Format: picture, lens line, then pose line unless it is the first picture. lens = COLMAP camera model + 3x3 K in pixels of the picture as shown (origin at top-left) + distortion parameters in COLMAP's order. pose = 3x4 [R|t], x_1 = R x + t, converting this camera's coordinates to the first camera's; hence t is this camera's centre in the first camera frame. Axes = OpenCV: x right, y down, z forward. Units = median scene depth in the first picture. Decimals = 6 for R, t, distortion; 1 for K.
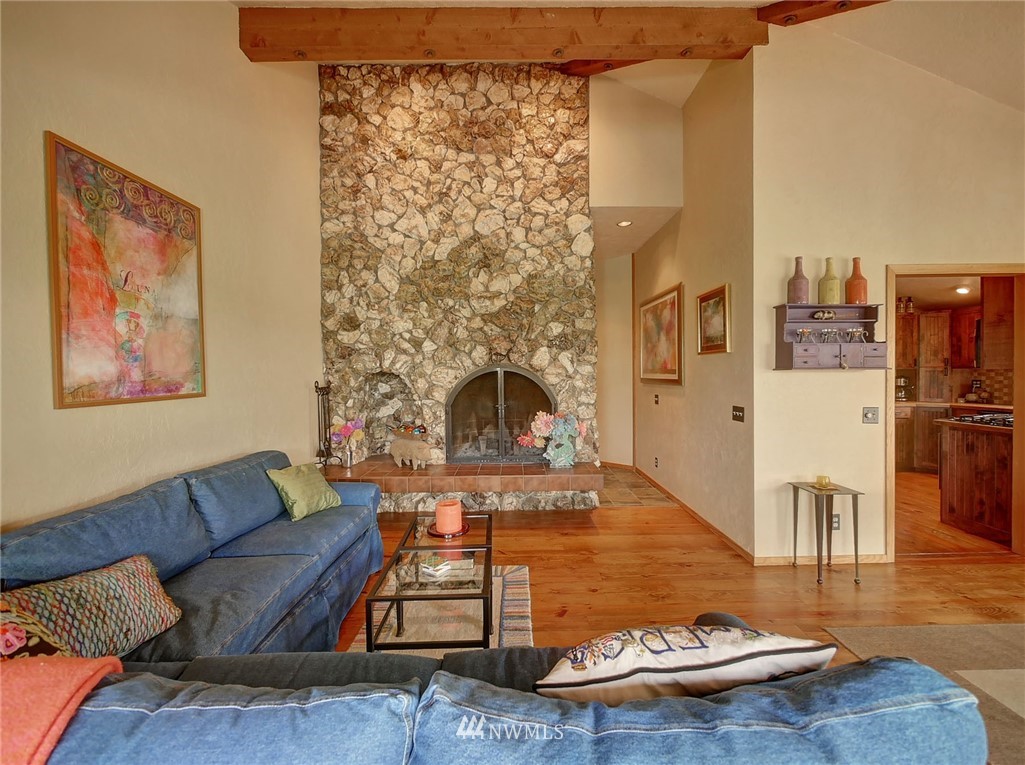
lens RADIAL K [[423.9, 0, 512.3], [0, 423.9, 381.8], [0, 0, 1]] dist [-0.003916, 0.000183]
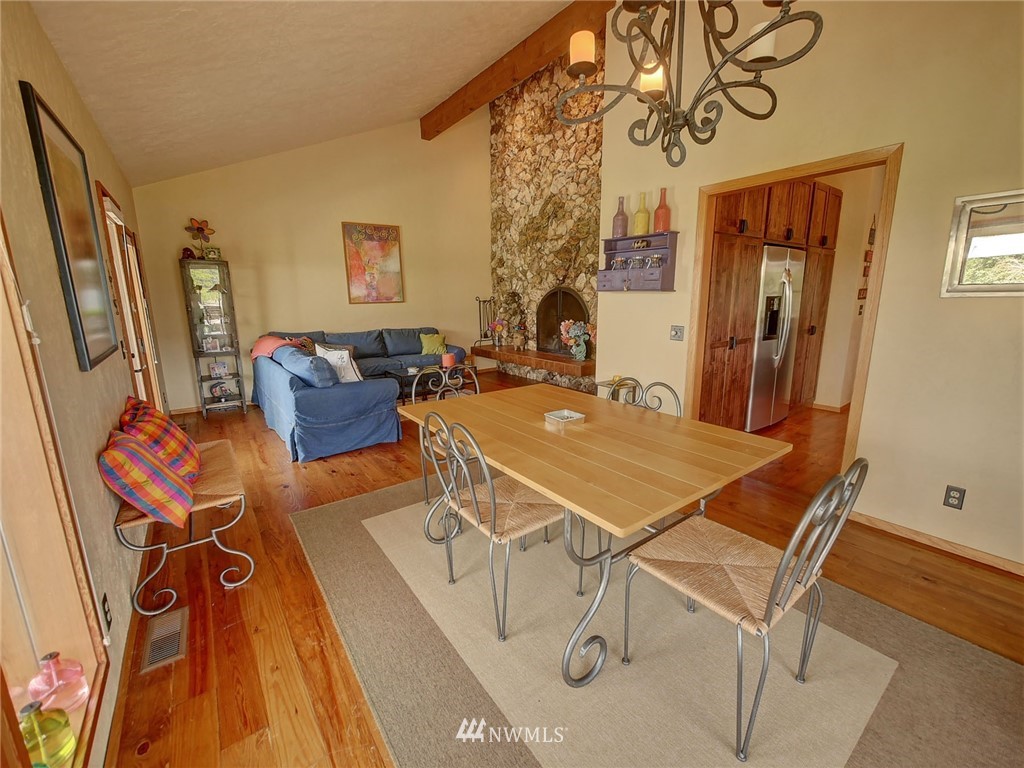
lens RADIAL K [[423.5, 0, 514.7], [0, 423.5, 380.1], [0, 0, 1]] dist [-0.003916, 0.000183]
pose [[0.597001, 0.164177, -0.785262, 1.074585], [-0.011378, 0.980470, 0.196340, -0.009855], [0.802160, -0.108280, 0.587209, -0.012322]]
